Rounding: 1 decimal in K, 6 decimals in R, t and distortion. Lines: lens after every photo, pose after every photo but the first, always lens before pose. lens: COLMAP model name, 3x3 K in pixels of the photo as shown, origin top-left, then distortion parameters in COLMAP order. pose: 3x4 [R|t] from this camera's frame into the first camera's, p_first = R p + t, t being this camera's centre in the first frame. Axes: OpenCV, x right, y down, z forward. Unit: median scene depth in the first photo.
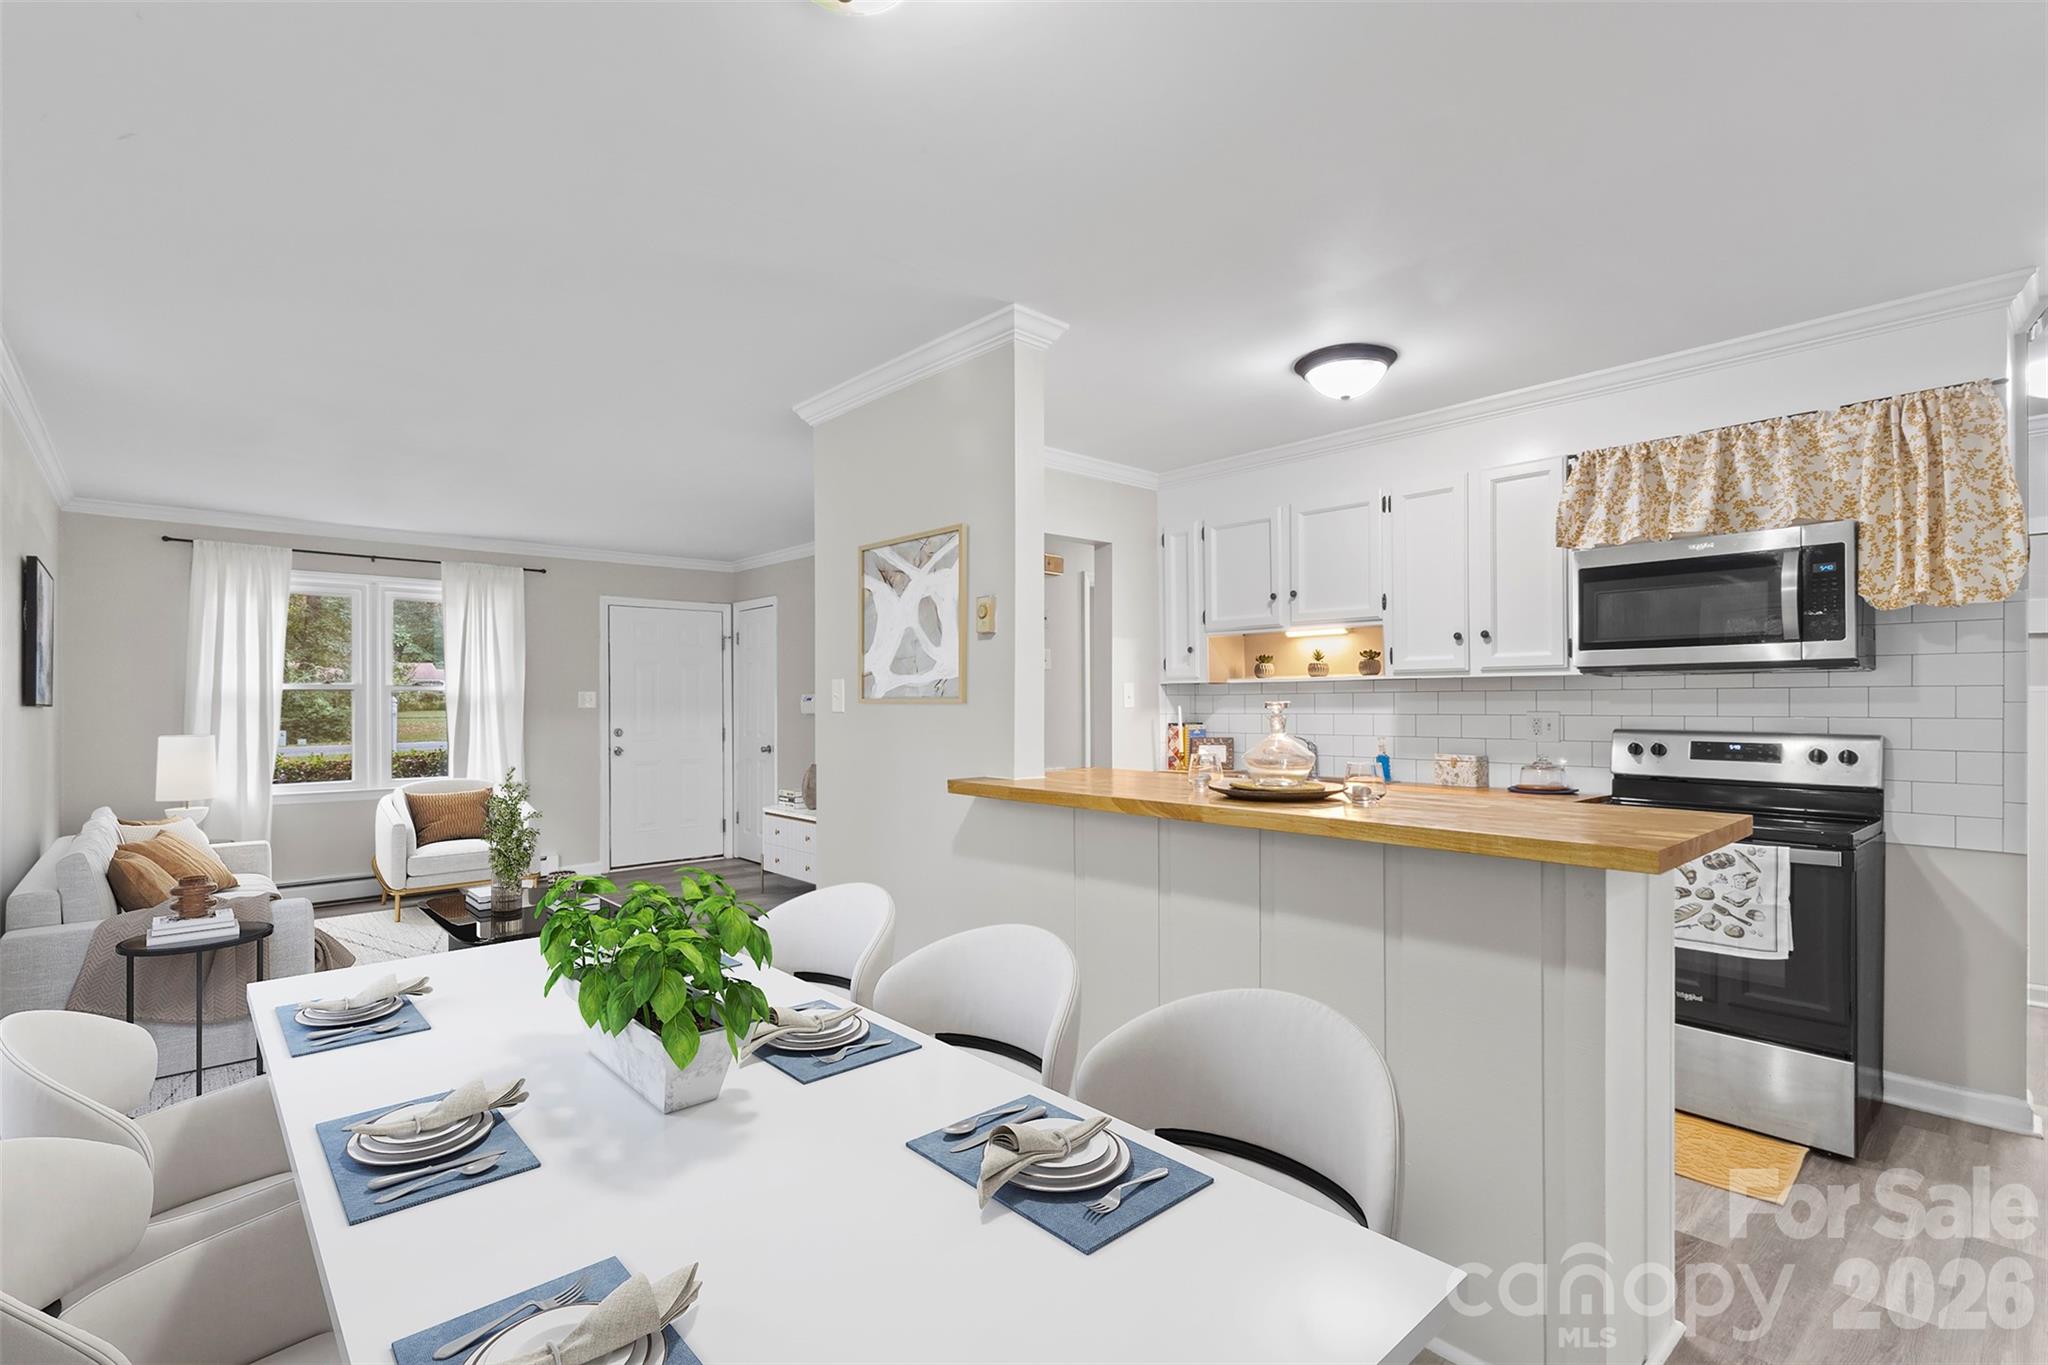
lens RADIAL K [[953.5, 0, 1026.8], [0, 953.5, 693.6], [0, 0, 1]] dist [0.006186, 0.001425]
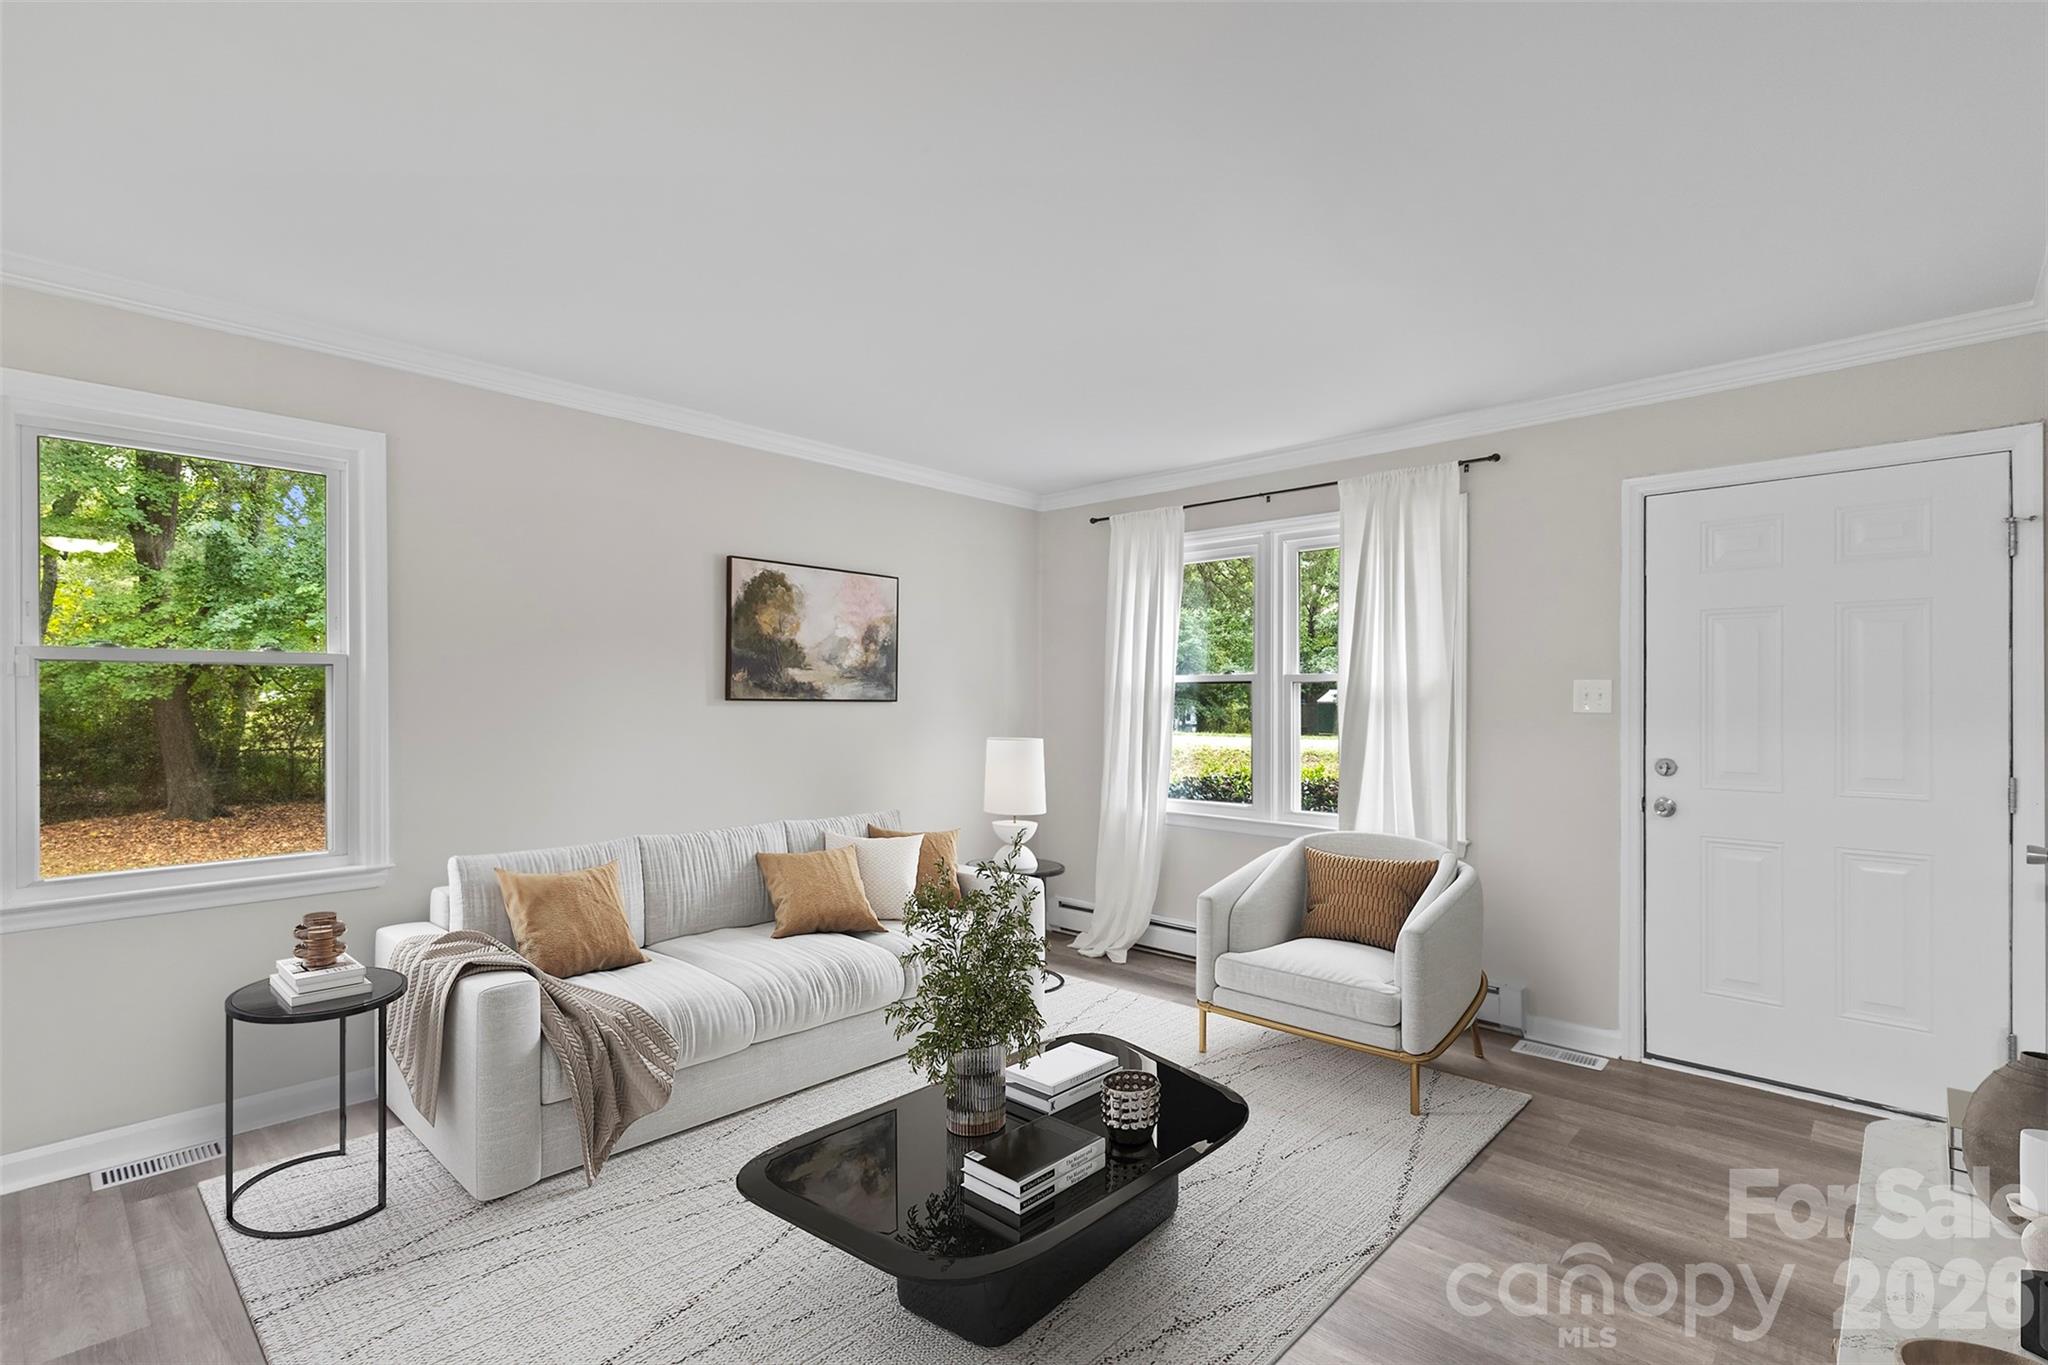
lens RADIAL K [[953.5, 0, 1036.8], [0, 953.5, 693.0], [0, 0, 1]] dist [0.006186, 0.001425]
pose [[0.089043, -0.001623, -0.996027, 0.005040], [0.008477, 0.999964, -0.000872, 0.003439], [0.995992, -0.008365, 0.089053, 0.740664]]
